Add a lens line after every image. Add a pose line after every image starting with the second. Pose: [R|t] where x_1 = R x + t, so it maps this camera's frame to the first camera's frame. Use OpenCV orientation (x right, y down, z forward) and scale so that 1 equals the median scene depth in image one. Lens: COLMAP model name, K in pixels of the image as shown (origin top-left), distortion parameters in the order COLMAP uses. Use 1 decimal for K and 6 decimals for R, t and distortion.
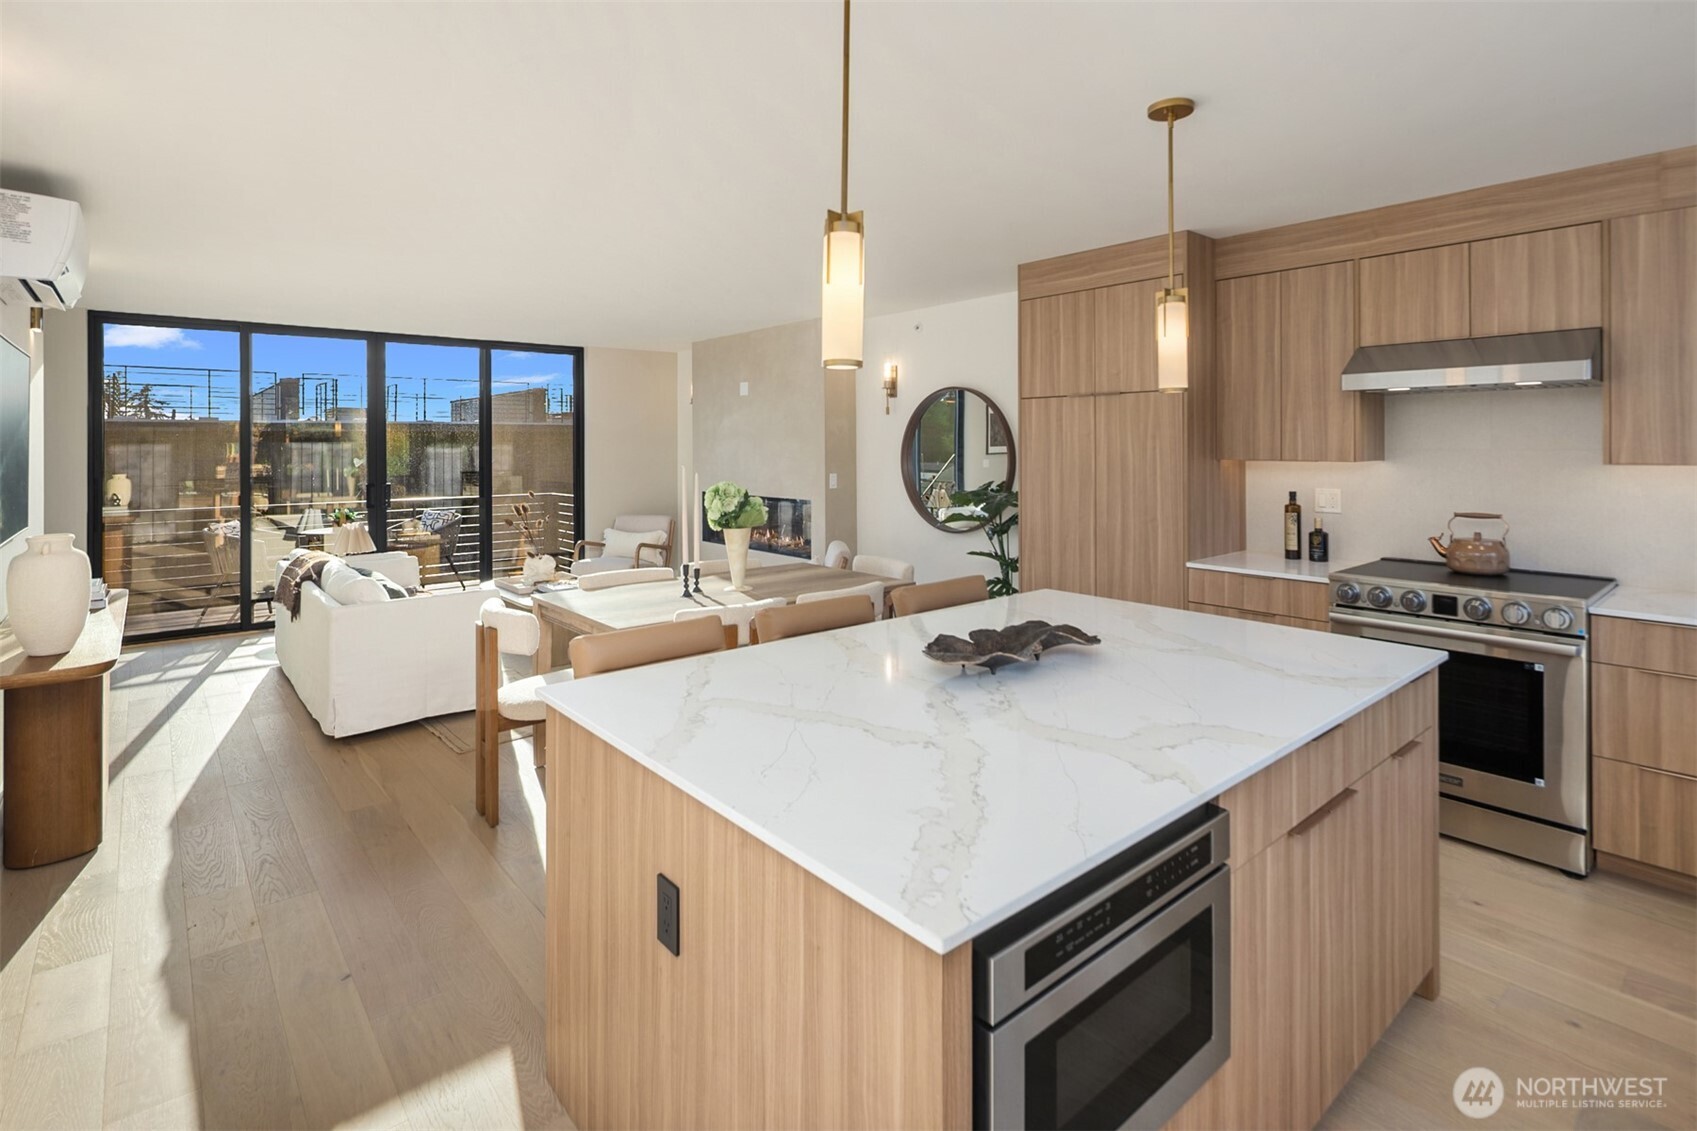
lens RADIAL K [[817.2, 0, 843.7], [0, 817.2, 440.0], [0, 0, 1]] dist [-0.004033, -0.001503]
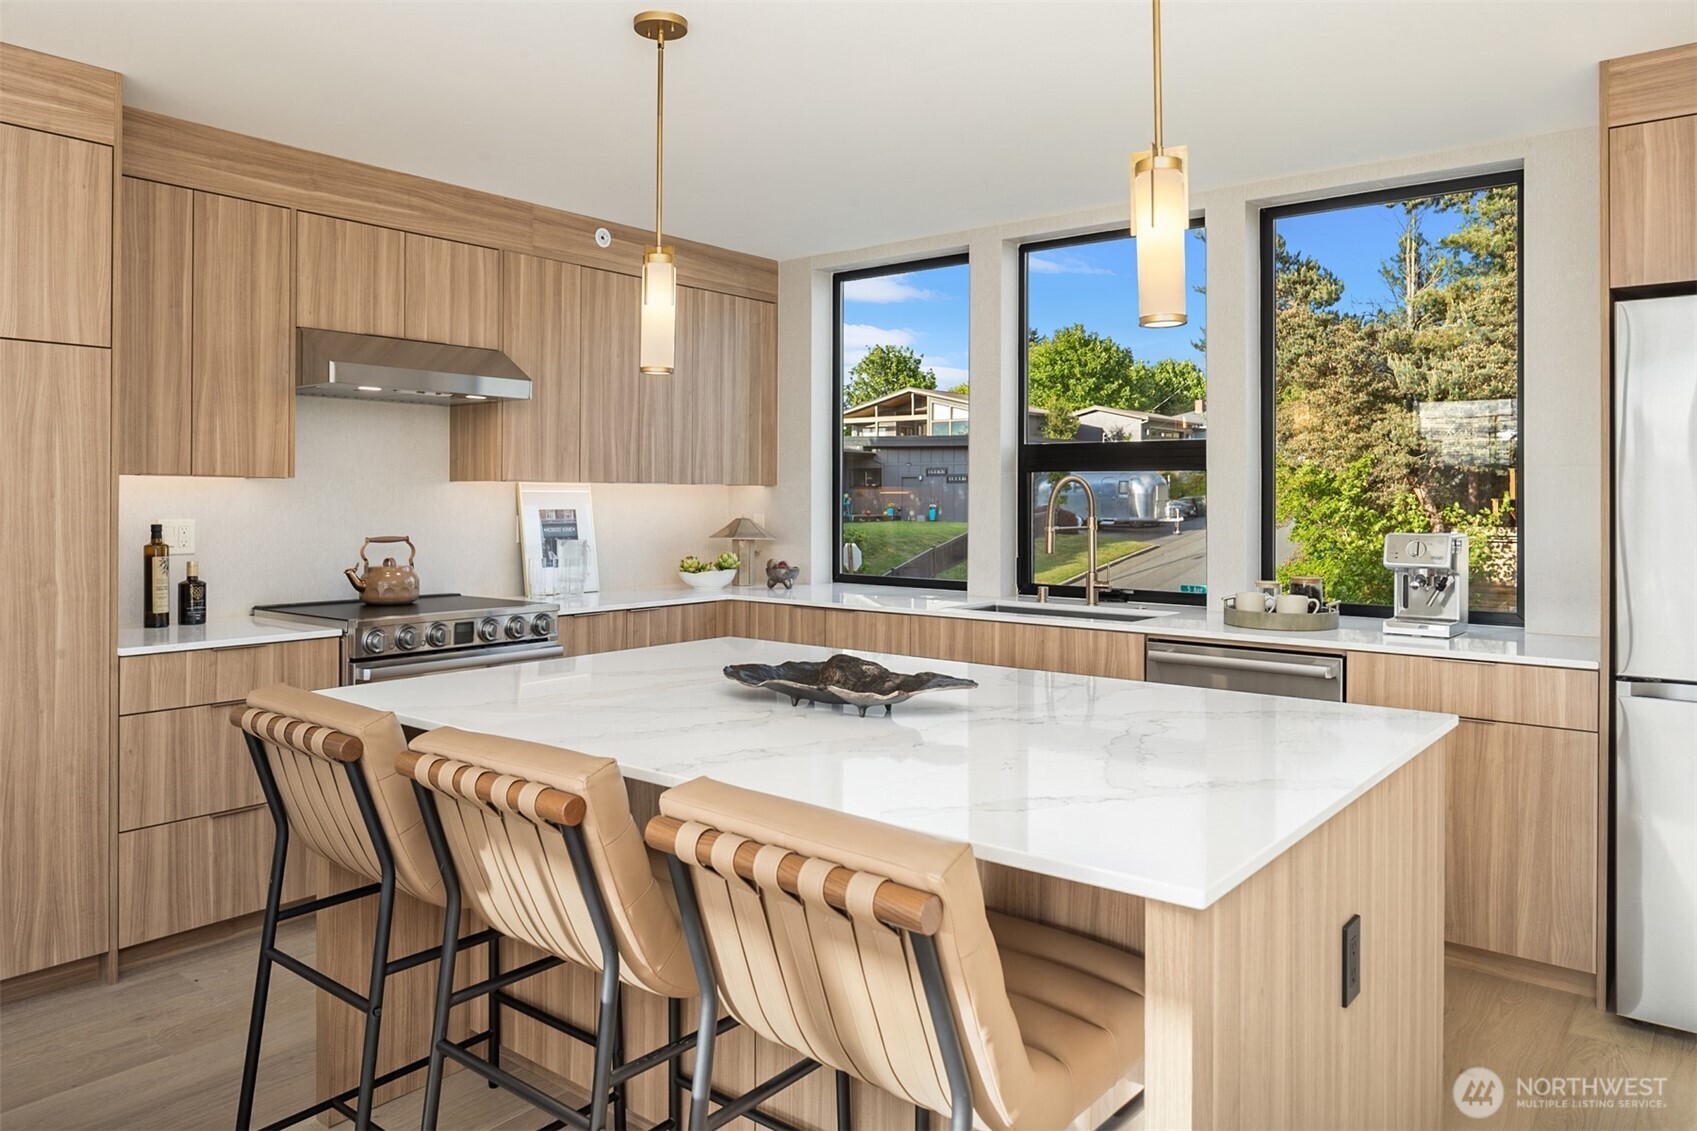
lens RADIAL K [[1162.9, 0, 853.5], [0, 1162.9, 502.8], [0, 0, 1]] dist [-0.018400, 0.009970]
pose [[-0.209419, -0.000199, 0.977826, -0.505943], [-0.007414, 0.999972, -0.001384, 0.045742], [-0.977798, -0.007539, -0.209414, 0.687486]]
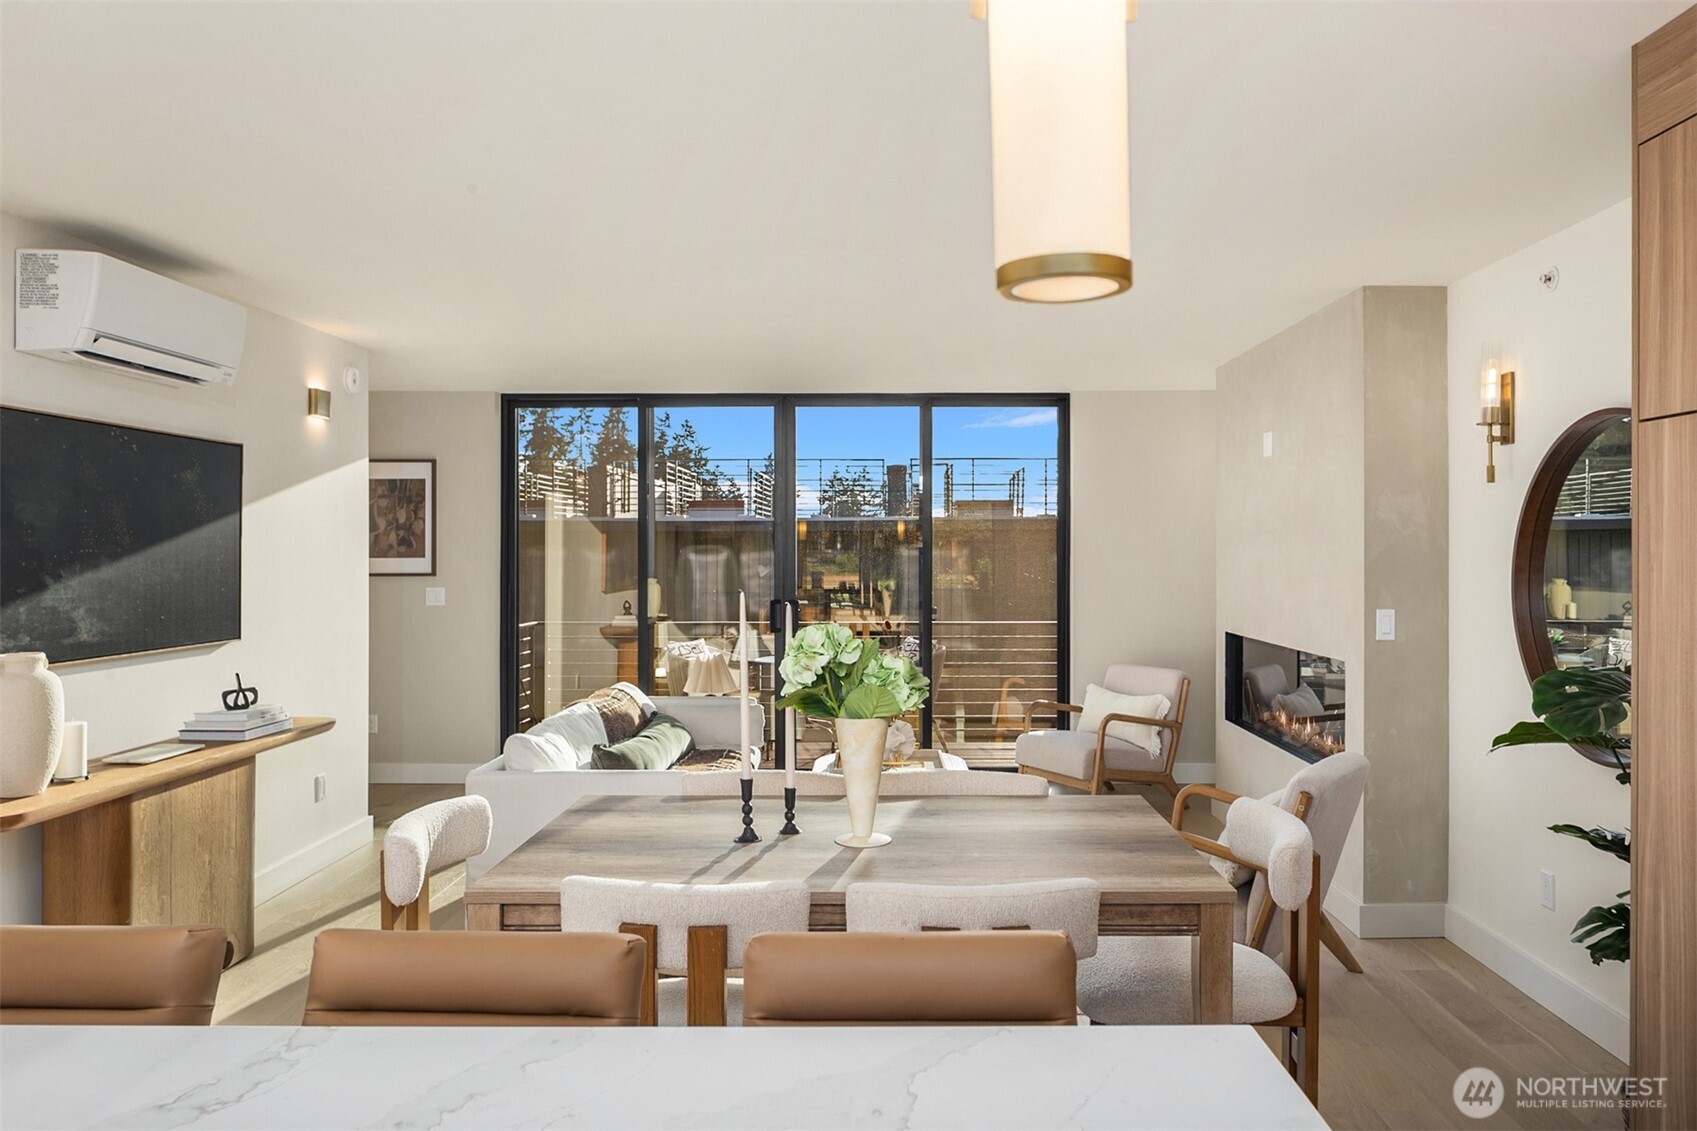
lens RADIAL K [[1162.9, 0, 863.4], [0, 1162.9, 557.0], [0, 0, 1]] dist [-0.018400, 0.009970]
pose [[0.757565, 0.008951, -0.652699, 0.334620], [-0.000019, 0.999906, 0.013690, 0.001486], [0.652760, -0.010359, 0.757494, 0.489546]]
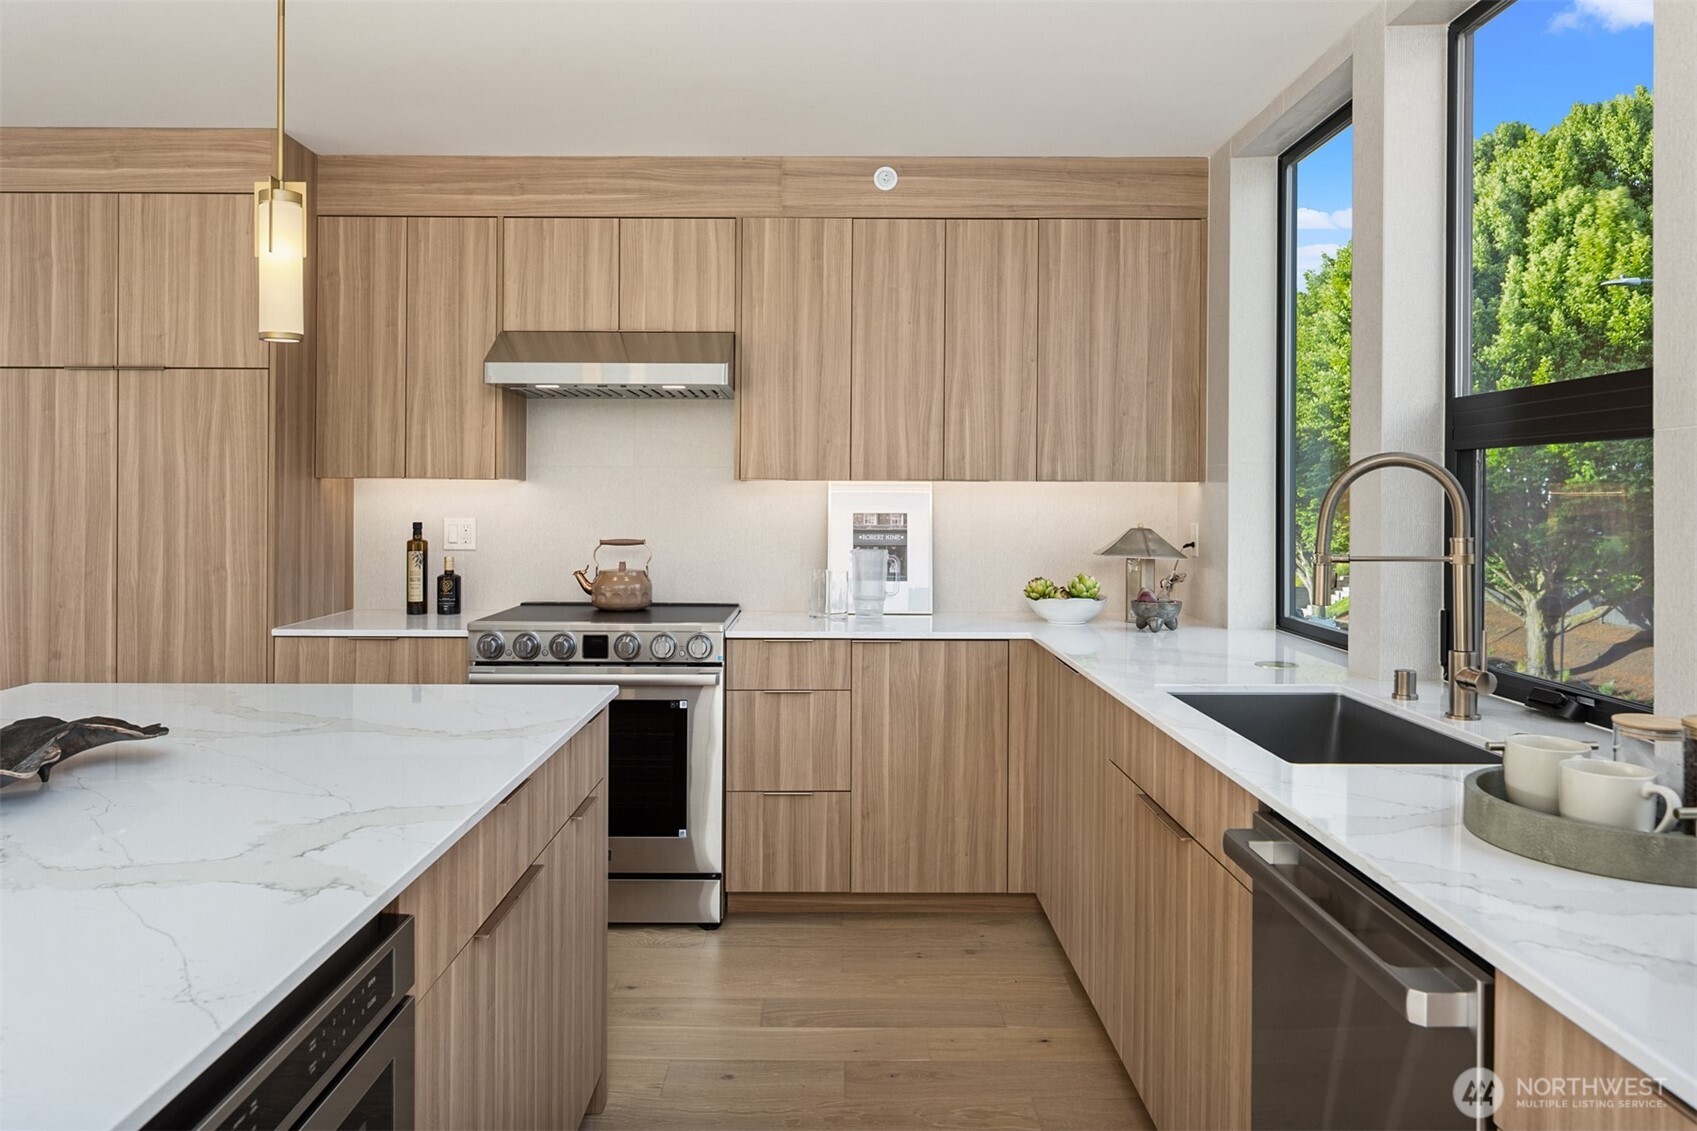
lens RADIAL K [[1162.9, 0, 832.9], [0, 1162.9, 505.2], [0, 0, 1]] dist [-0.018400, 0.009970]
pose [[0.638704, 0.003227, 0.769446, -0.014655], [-0.010814, 0.999930, 0.004782, 0.041261], [-0.769376, -0.011375, 0.638694, 0.049702]]
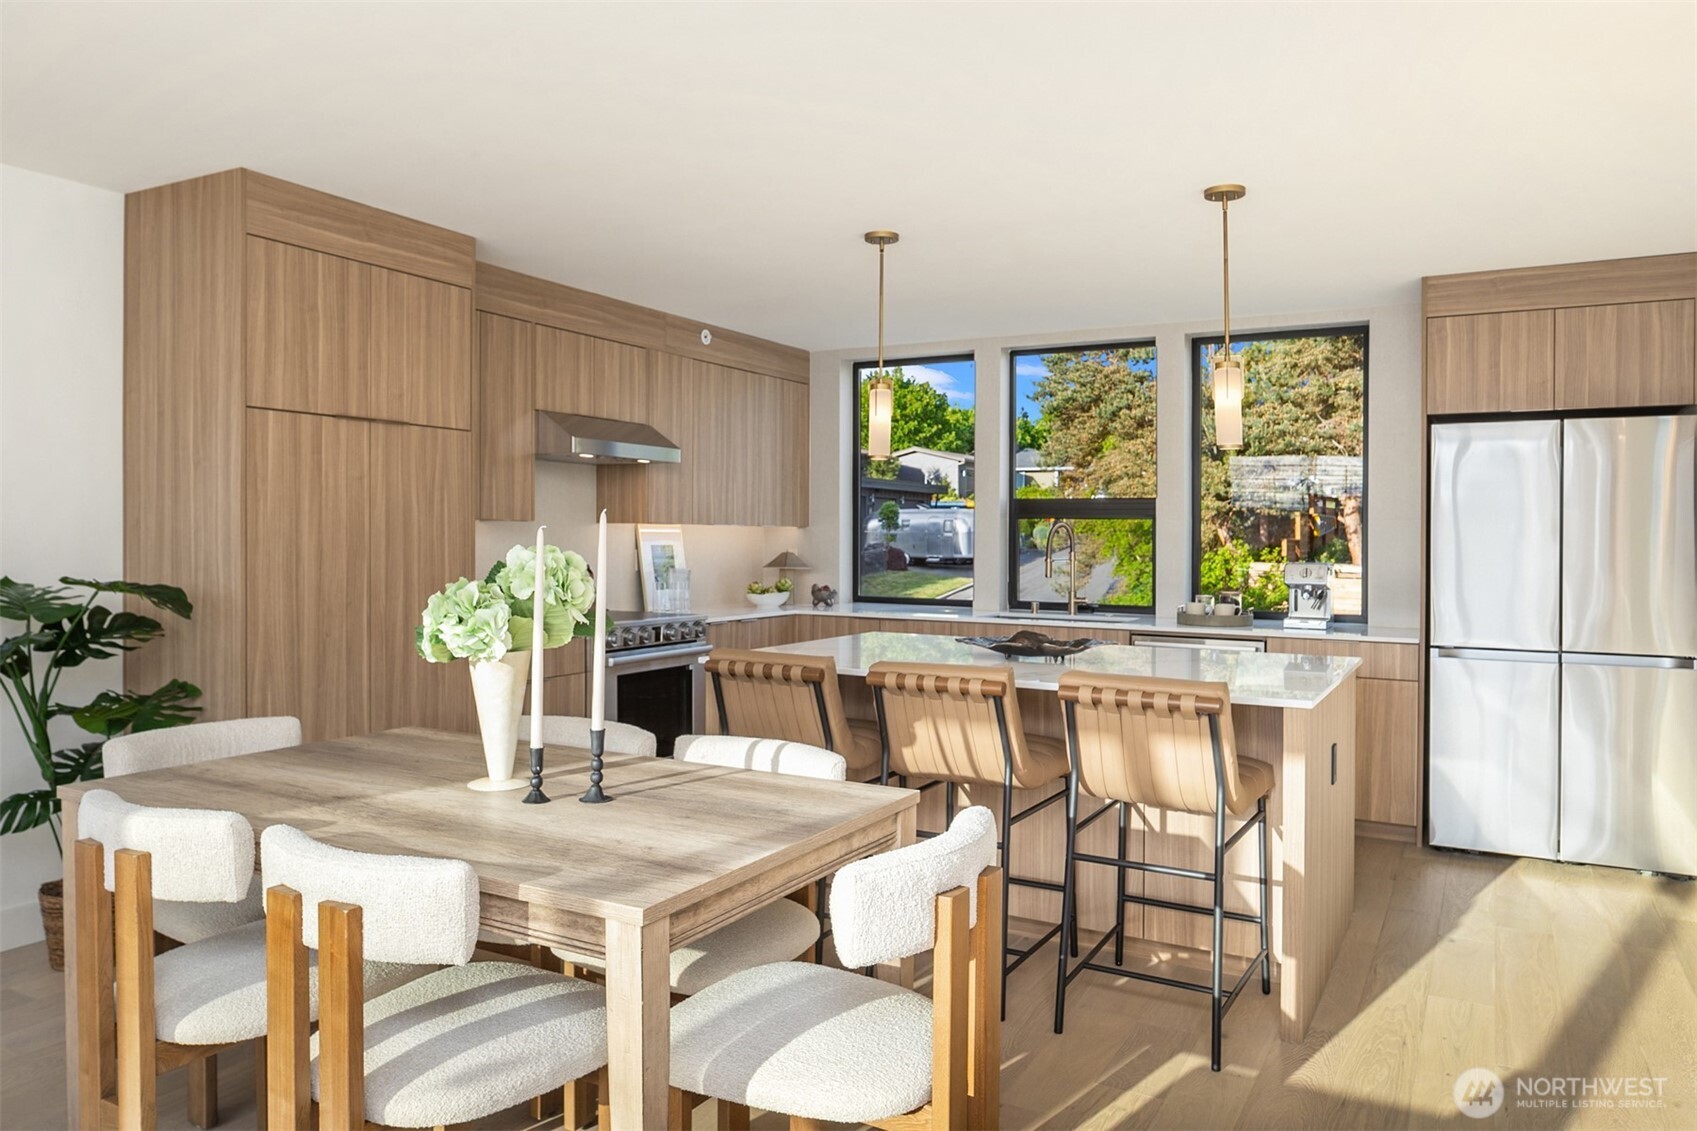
lens RADIAL K [[1162.9, 0, 844.6], [0, 1162.9, 547.3], [0, 0, 1]] dist [-0.018400, 0.009970]
pose [[-0.358135, -0.007466, 0.933640, -0.838231], [-0.011647, 0.999926, 0.003529, 0.048254], [-0.933597, -0.009610, -0.358195, 1.109941]]
